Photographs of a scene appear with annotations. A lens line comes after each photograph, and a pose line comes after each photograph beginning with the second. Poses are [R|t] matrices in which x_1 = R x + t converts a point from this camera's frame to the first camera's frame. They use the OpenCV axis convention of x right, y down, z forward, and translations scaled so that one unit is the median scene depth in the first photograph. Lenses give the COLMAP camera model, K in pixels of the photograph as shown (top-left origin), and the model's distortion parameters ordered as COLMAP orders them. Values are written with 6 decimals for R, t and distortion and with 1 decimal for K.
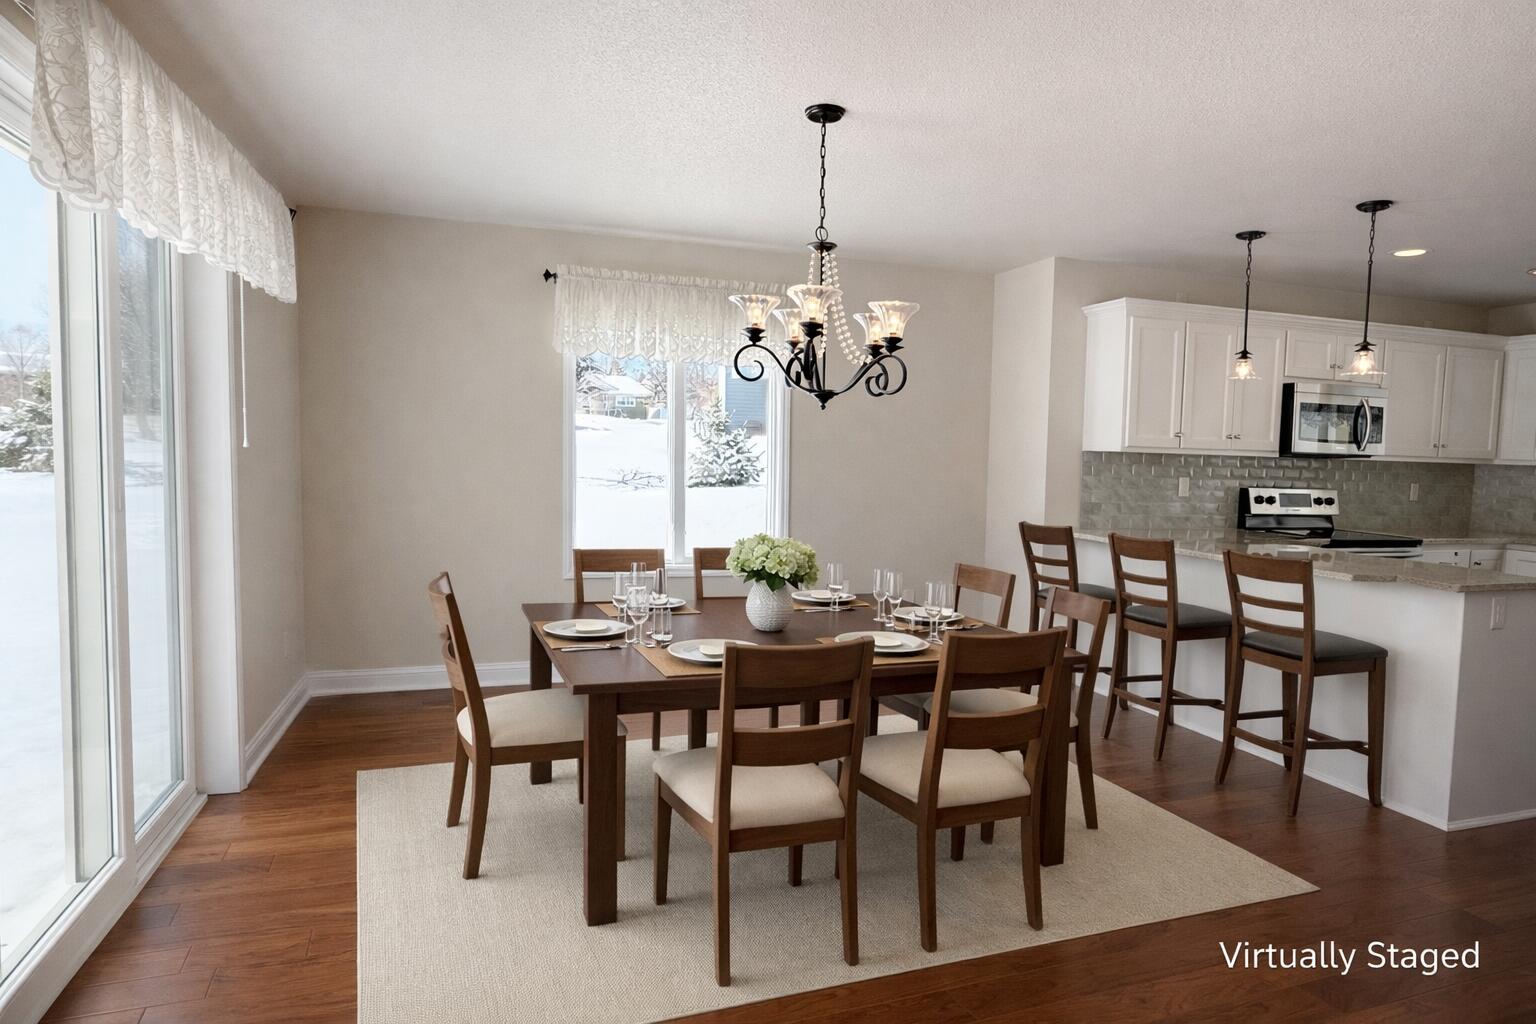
lens RADIAL K [[936.1, 0, 746.2], [0, 936.1, 511.3], [0, 0, 1]] dist [-0.000874, 0.001479]
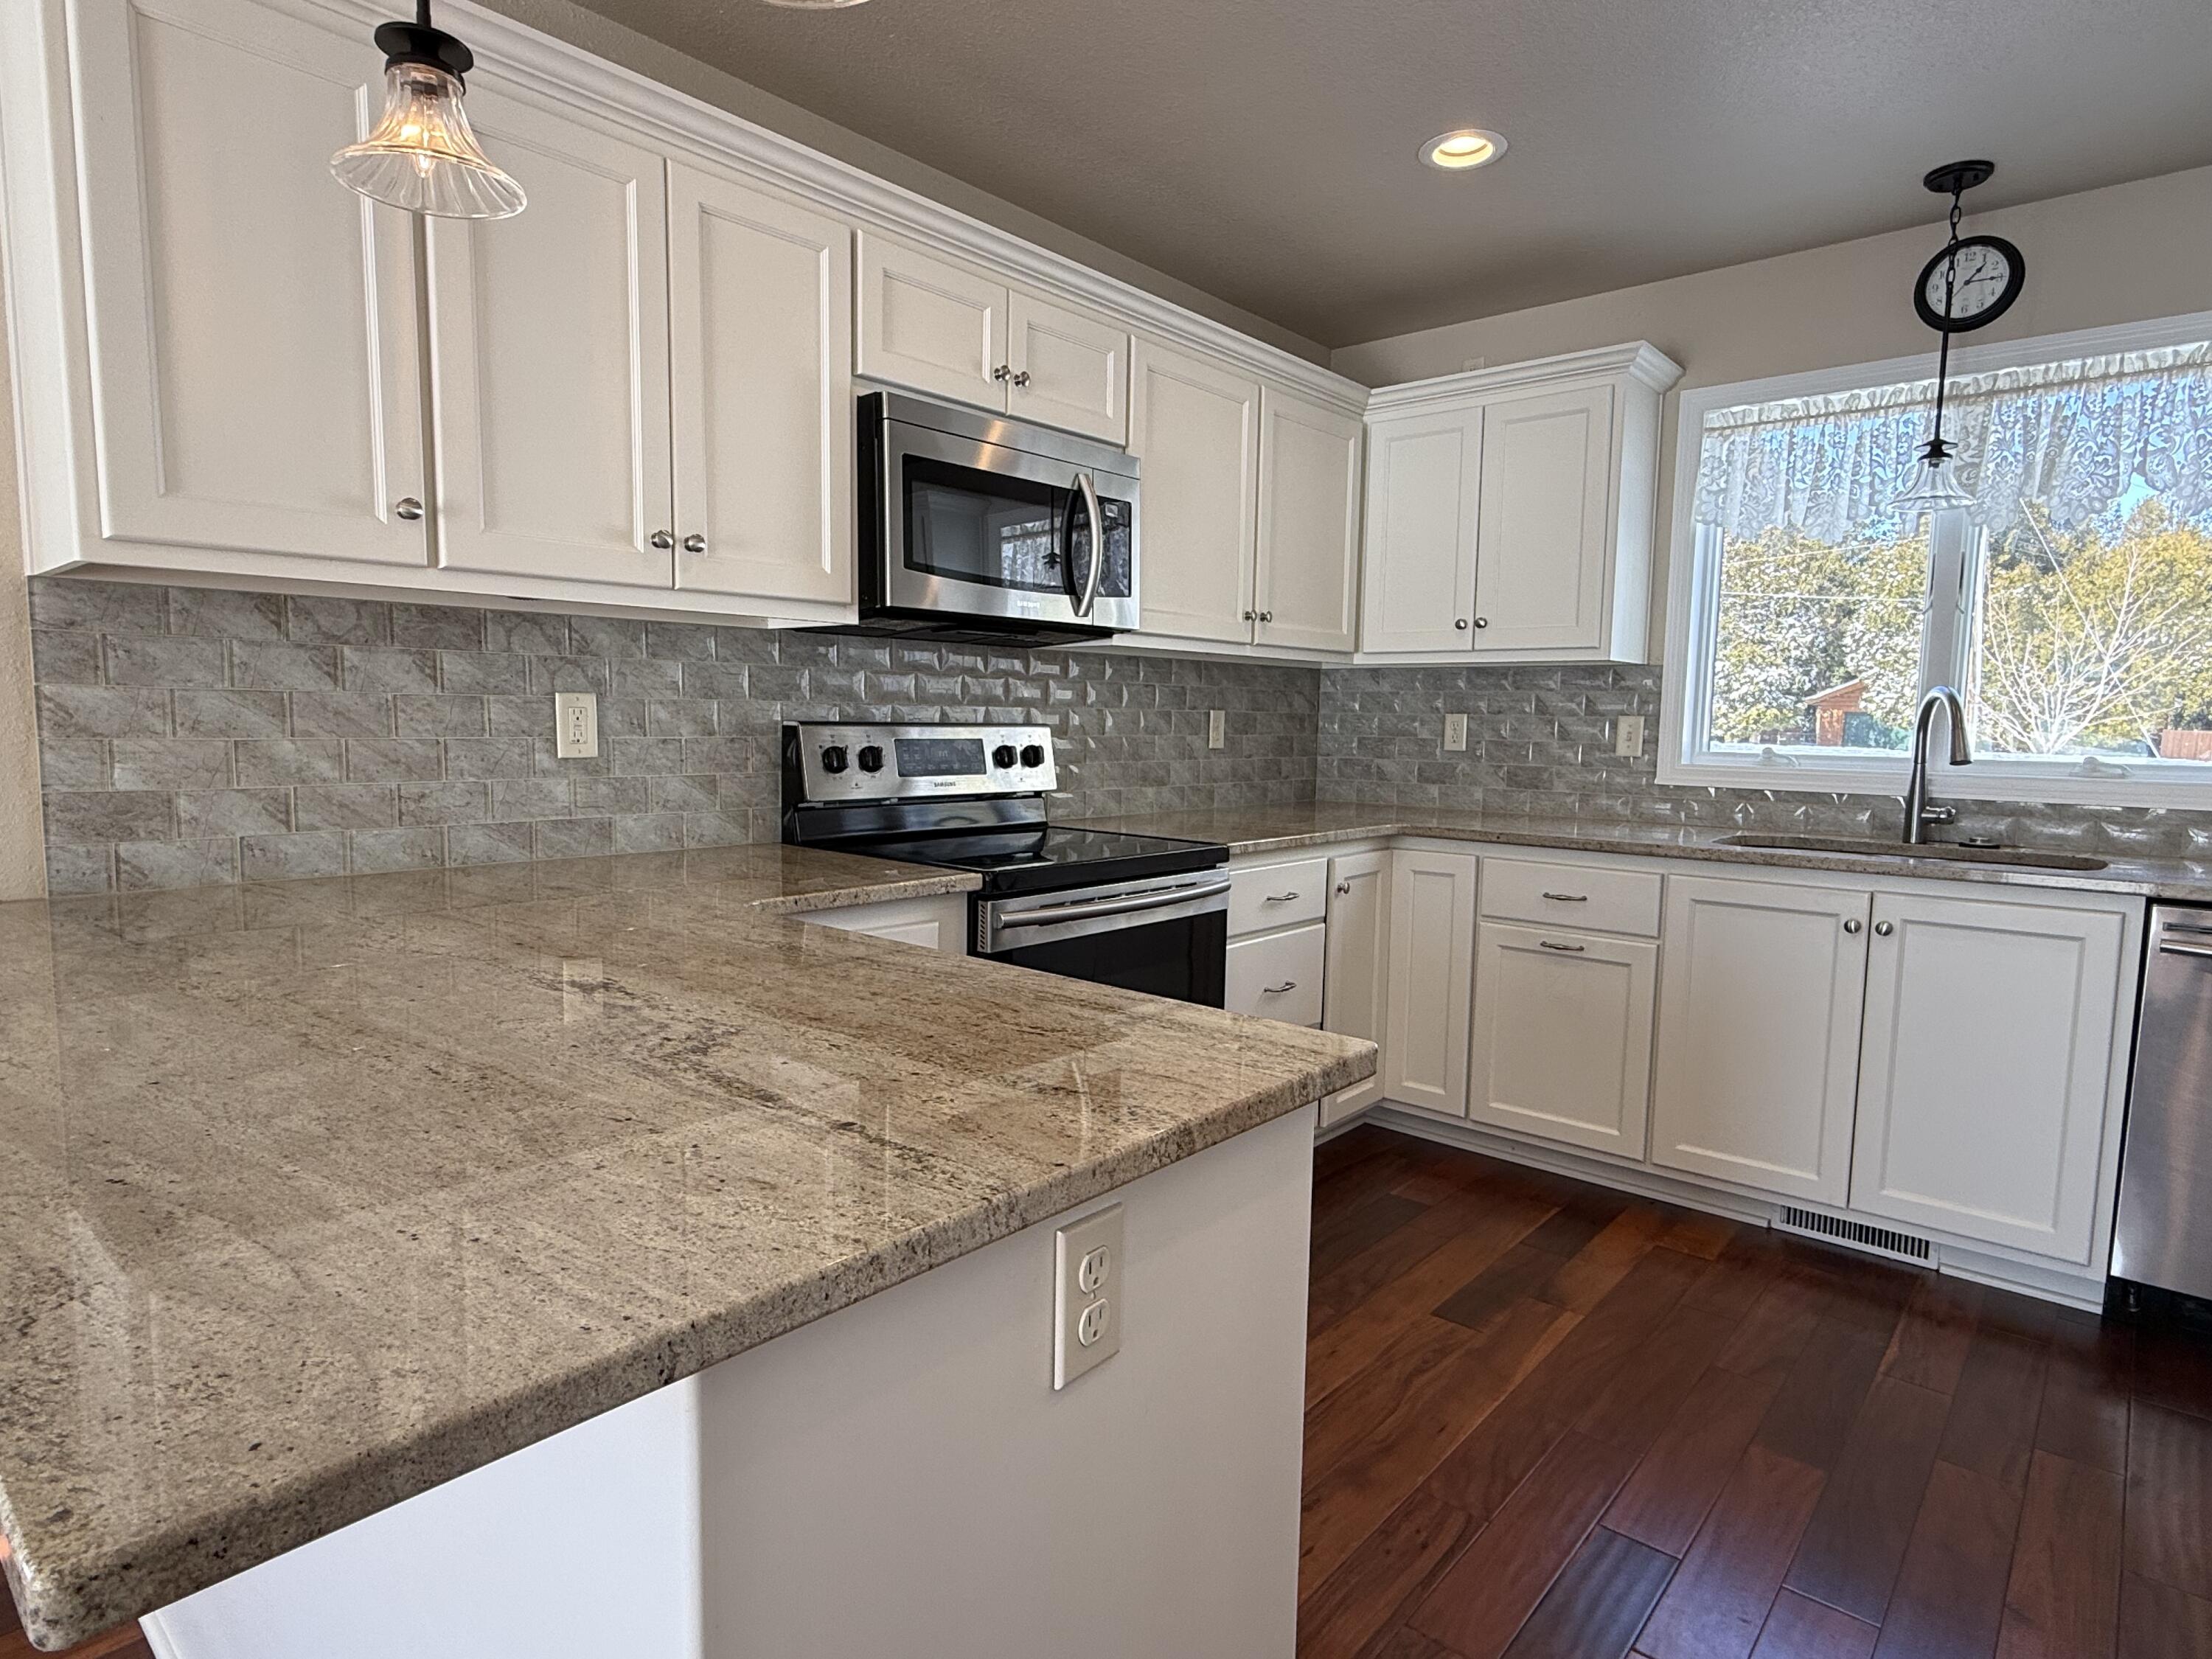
lens RADIAL K [[1238.5, 0, 1106.0], [0, 1238.5, 829.5], [0, 0, 1]] dist [0.019819, 0.000246]
pose [[0.871336, -0.064936, 0.486371, 0.417557], [0.050192, 0.997801, 0.043297, -0.001205], [-0.488113, -0.013314, 0.872679, 0.563879]]
